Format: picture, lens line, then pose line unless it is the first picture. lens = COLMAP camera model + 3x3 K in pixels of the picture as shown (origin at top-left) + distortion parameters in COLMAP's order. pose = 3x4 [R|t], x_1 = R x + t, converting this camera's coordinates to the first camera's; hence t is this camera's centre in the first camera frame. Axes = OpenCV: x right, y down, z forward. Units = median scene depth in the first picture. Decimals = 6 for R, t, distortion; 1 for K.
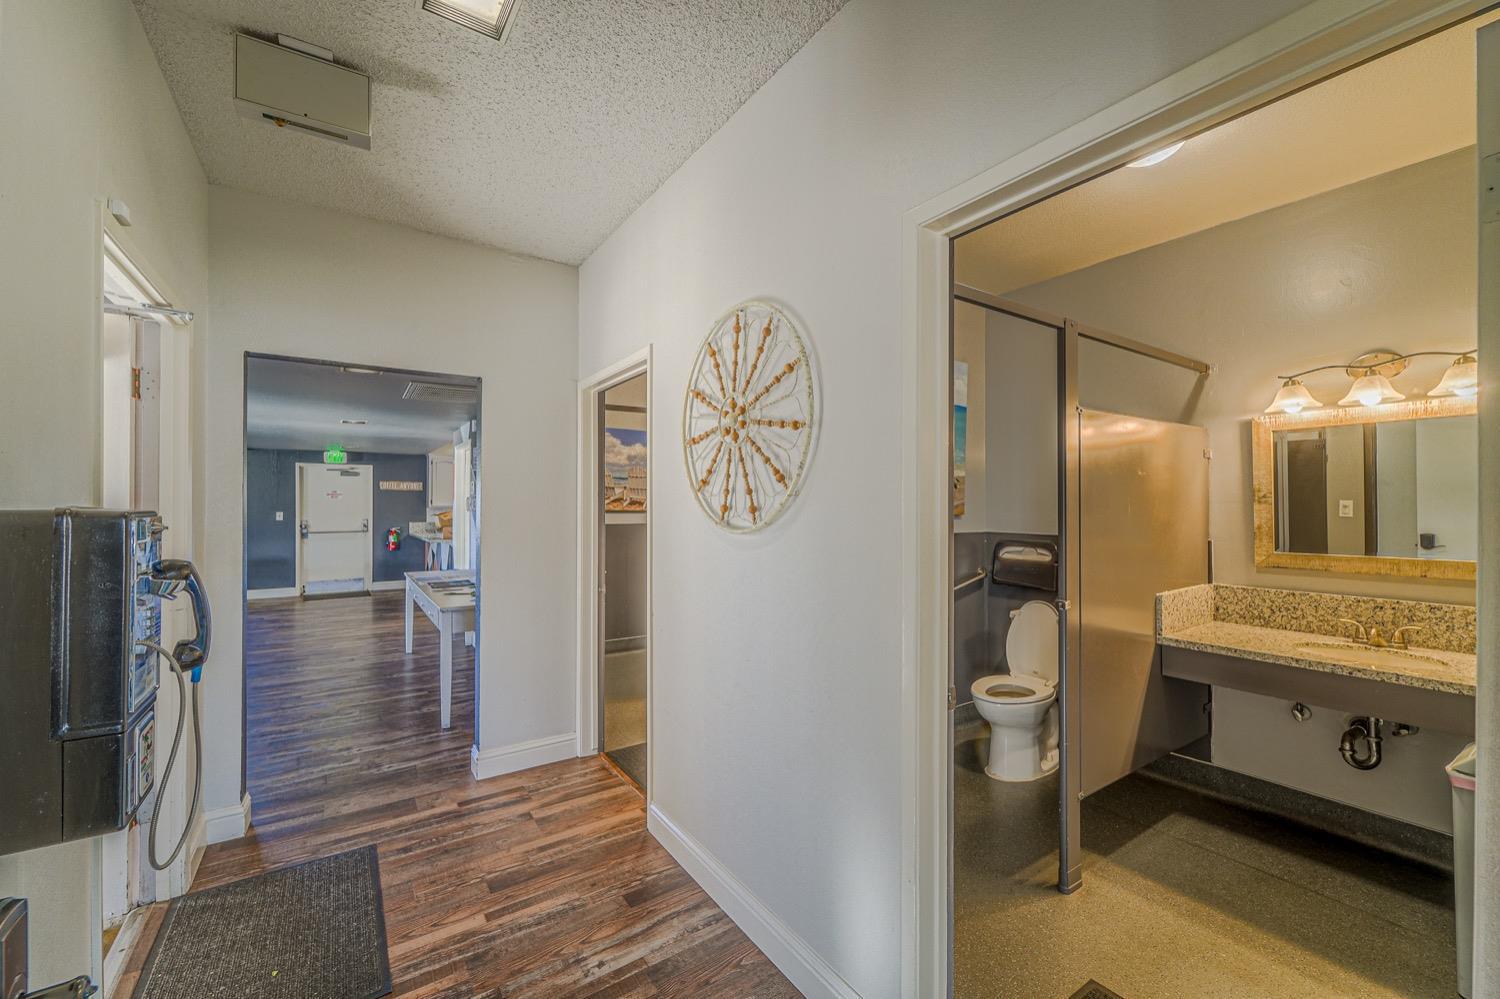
lens RADIAL K [[601.3, 0, 755.9], [0, 601.3, 501.6], [0, 0, 1]] dist [-0.000996, -0.000279]
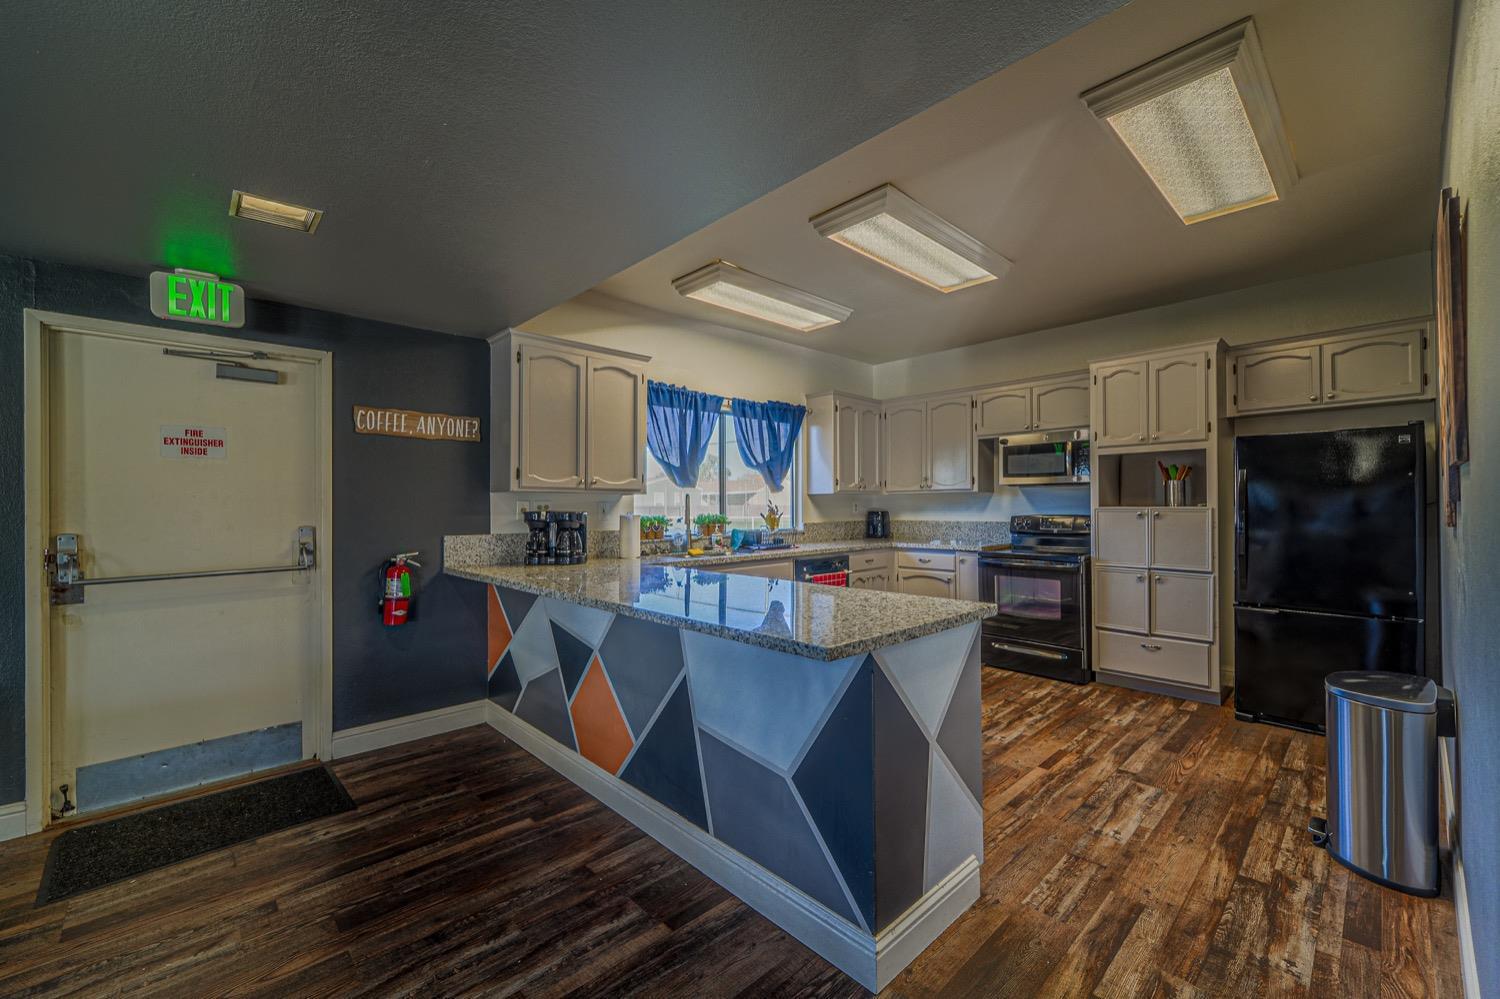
lens RADIAL K [[601.3, 0, 748.7], [0, 601.3, 502.9], [0, 0, 1]] dist [-0.000996, -0.000279]
pose [[0.984449, 0.003411, 0.175639, -0.479462], [-0.005718, 0.999904, 0.012632, 0.011618], [-0.175579, -0.013440, 0.984374, 0.656002]]
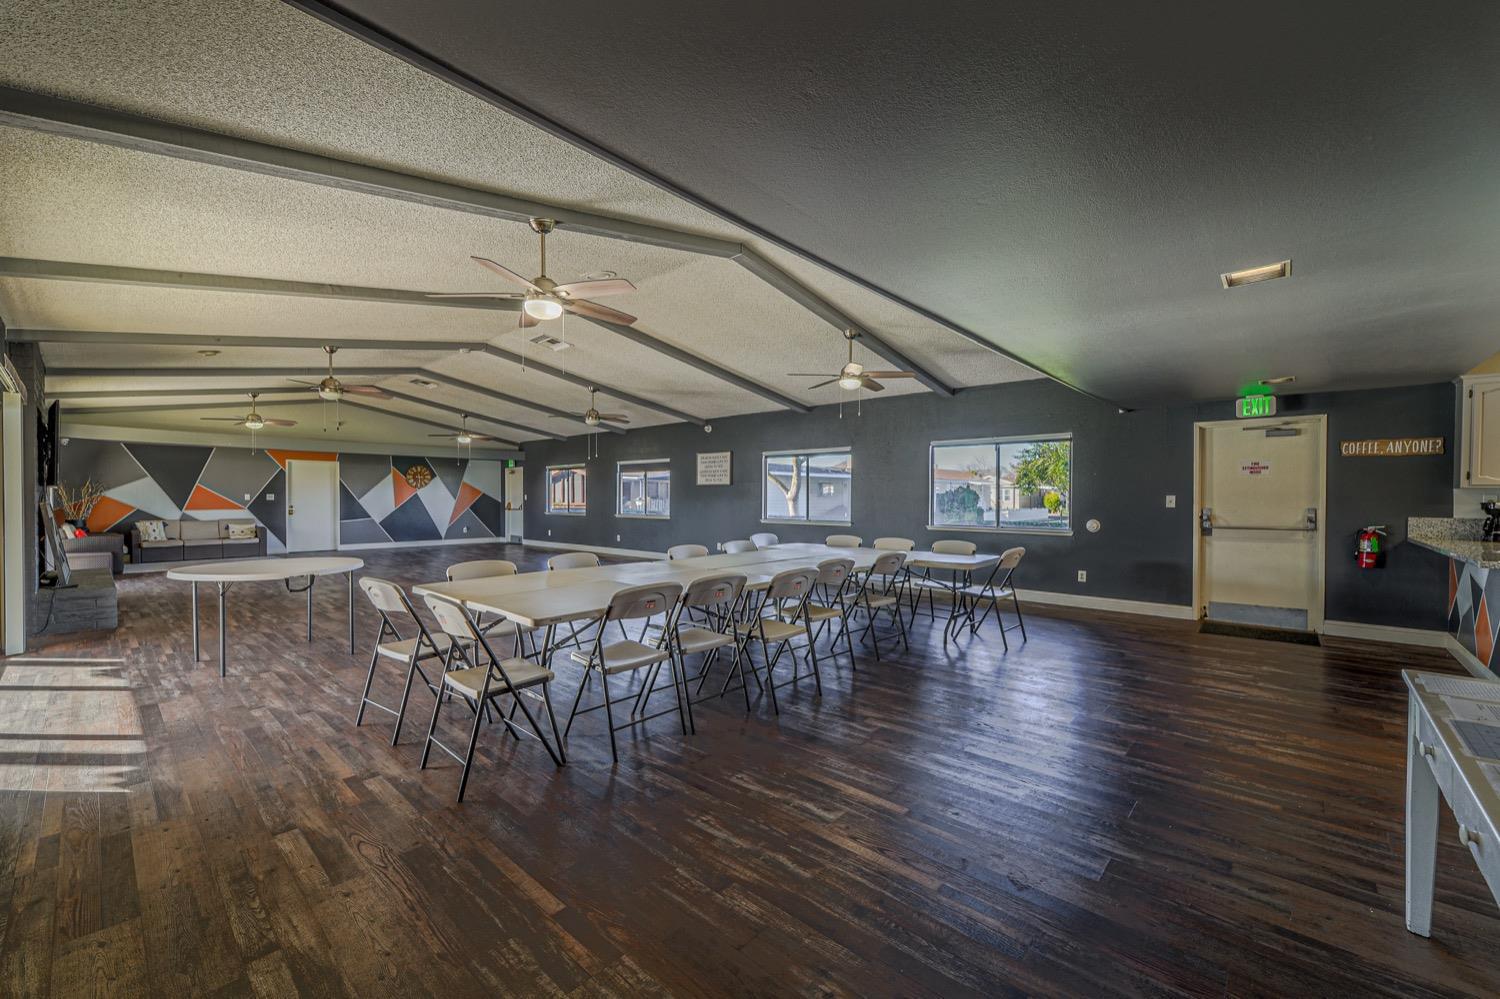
lens RADIAL K [[601.3, 0, 751.2], [0, 601.3, 503.2], [0, 0, 1]] dist [-0.000996, -0.000279]
pose [[0.240150, 0.017273, -0.970582, -0.215211], [0.009683, 0.999749, 0.020188, 0.006938], [0.970687, -0.014246, 0.239923, 0.333139]]
